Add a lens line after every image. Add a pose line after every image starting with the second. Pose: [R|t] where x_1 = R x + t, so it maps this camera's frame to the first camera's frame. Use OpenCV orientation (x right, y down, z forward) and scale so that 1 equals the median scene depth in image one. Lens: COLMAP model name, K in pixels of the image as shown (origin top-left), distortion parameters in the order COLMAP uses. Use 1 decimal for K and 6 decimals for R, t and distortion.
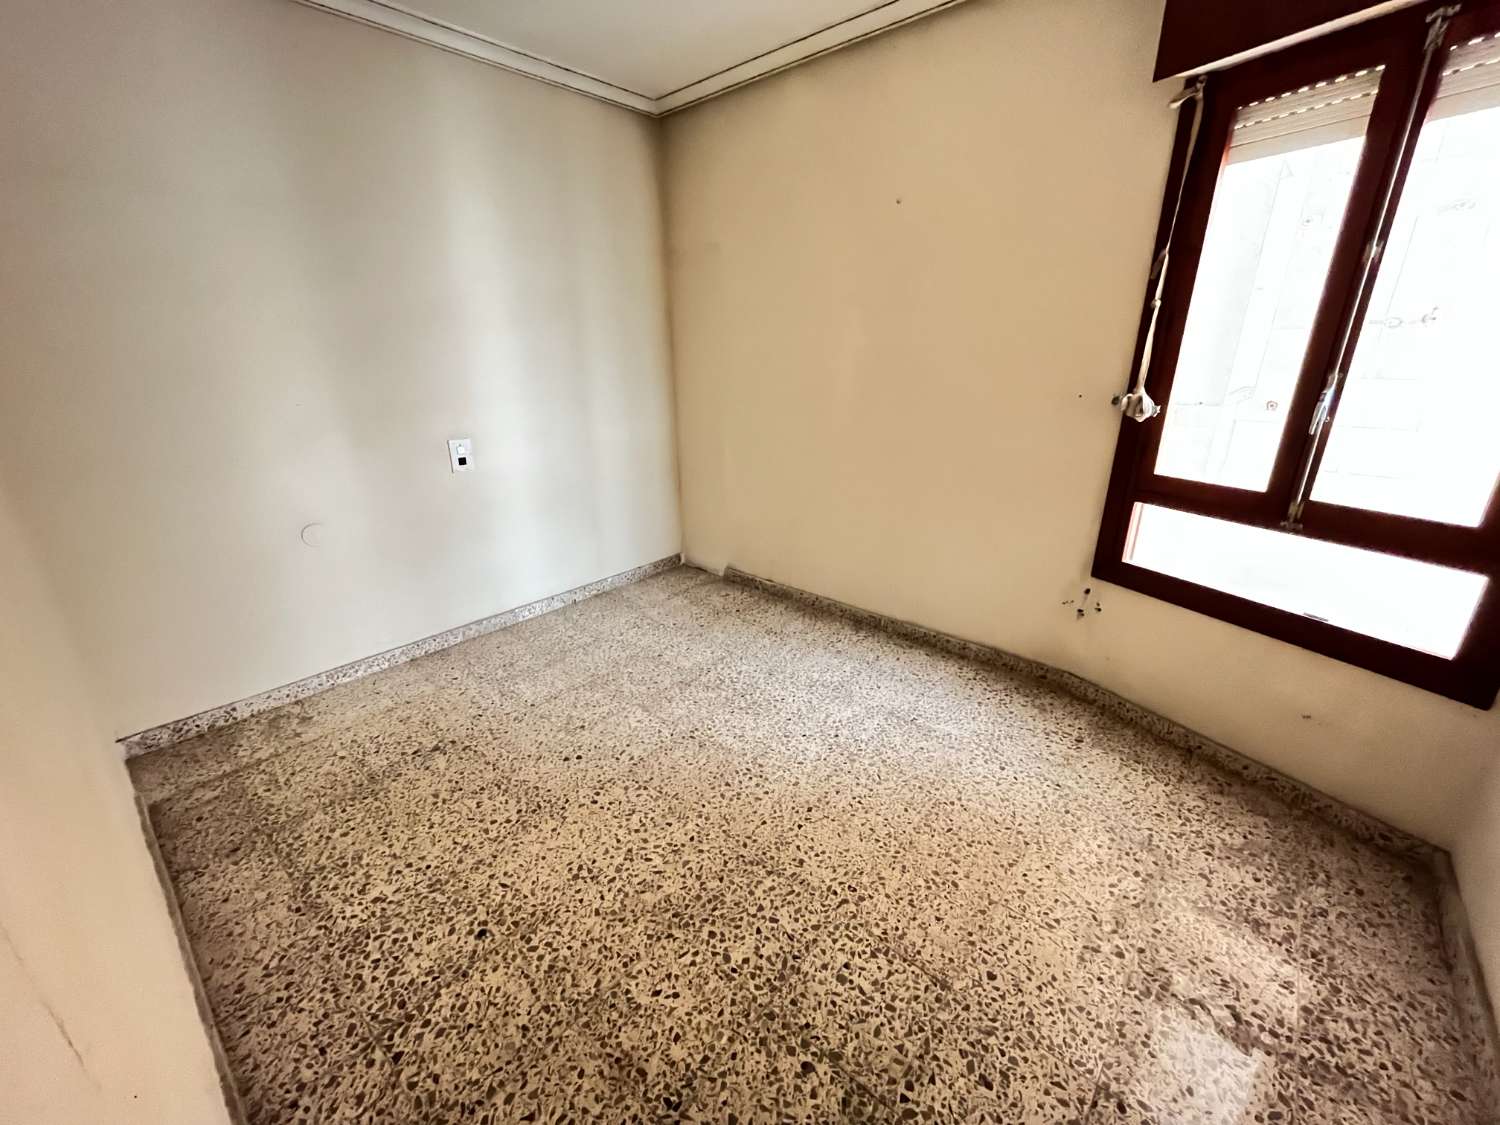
lens RADIAL K [[604.5, 0, 751.4], [0, 604.5, 566.9], [0, 0, 1]] dist [-0.000790, -0.000281]
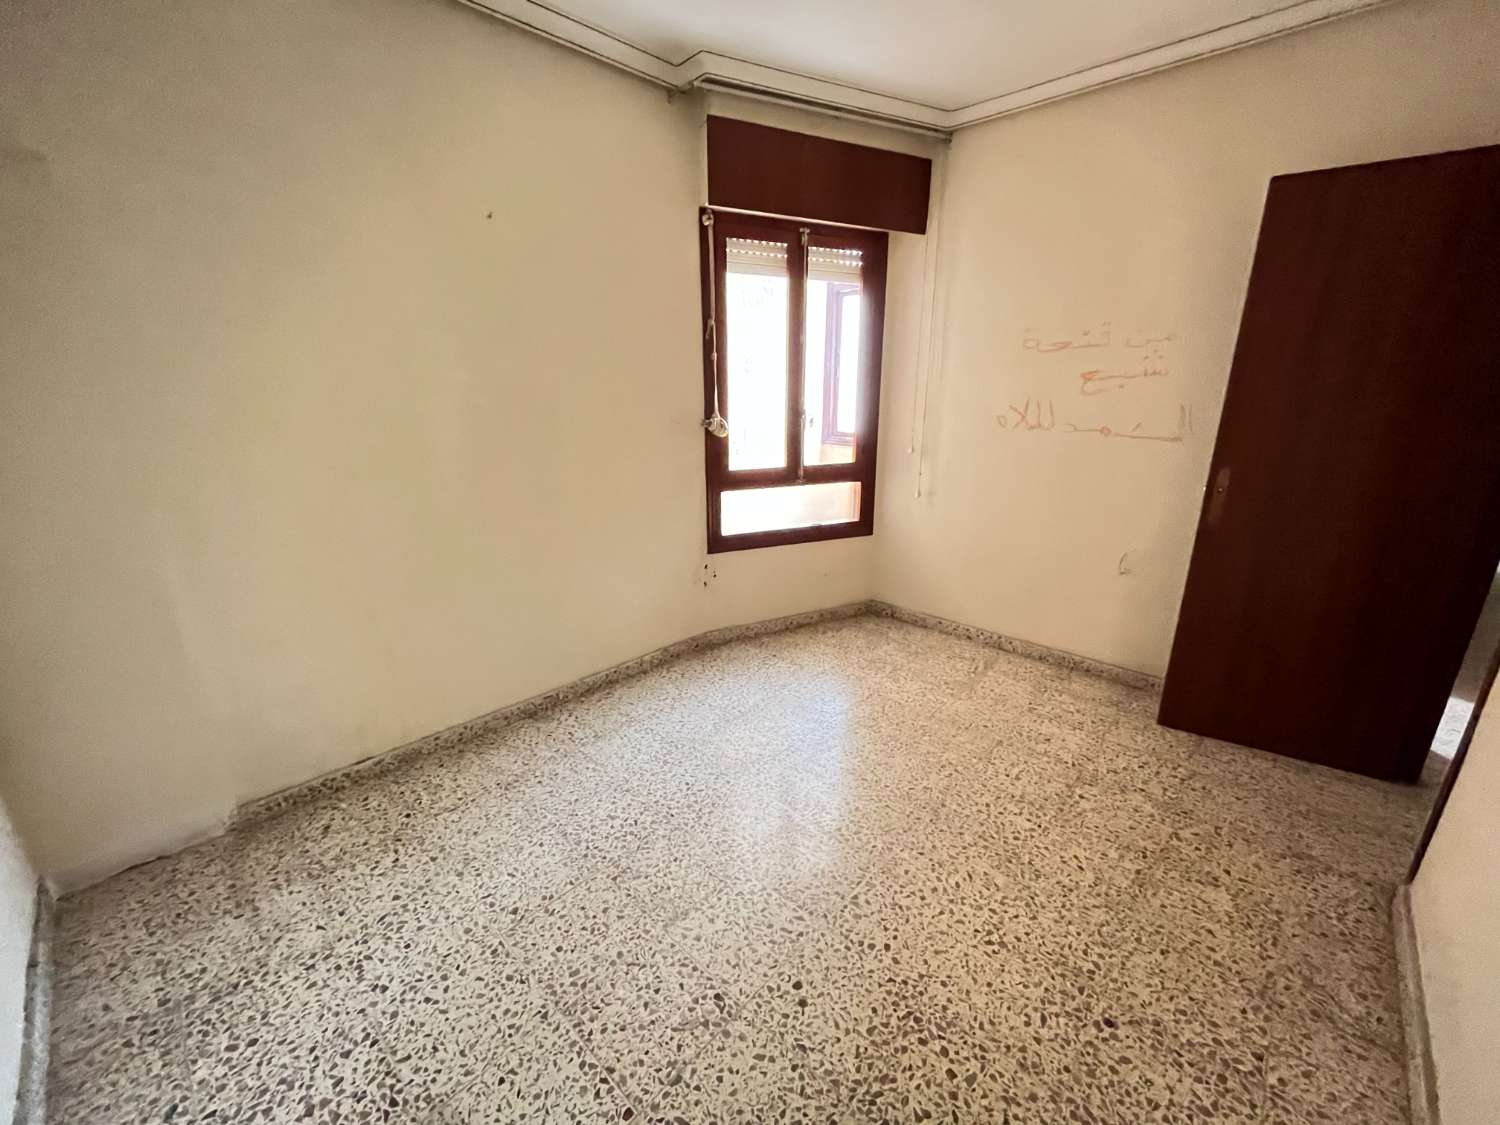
lens RADIAL K [[604.5, 0, 741.5], [0, 604.5, 573.2], [0, 0, 1]] dist [-0.000790, -0.000281]
pose [[0.054446, -0.290796, 0.955235, -1.029958], [0.342631, 0.904011, 0.255673, -0.375334], [-0.937891, 0.313372, 0.148855, 1.056914]]
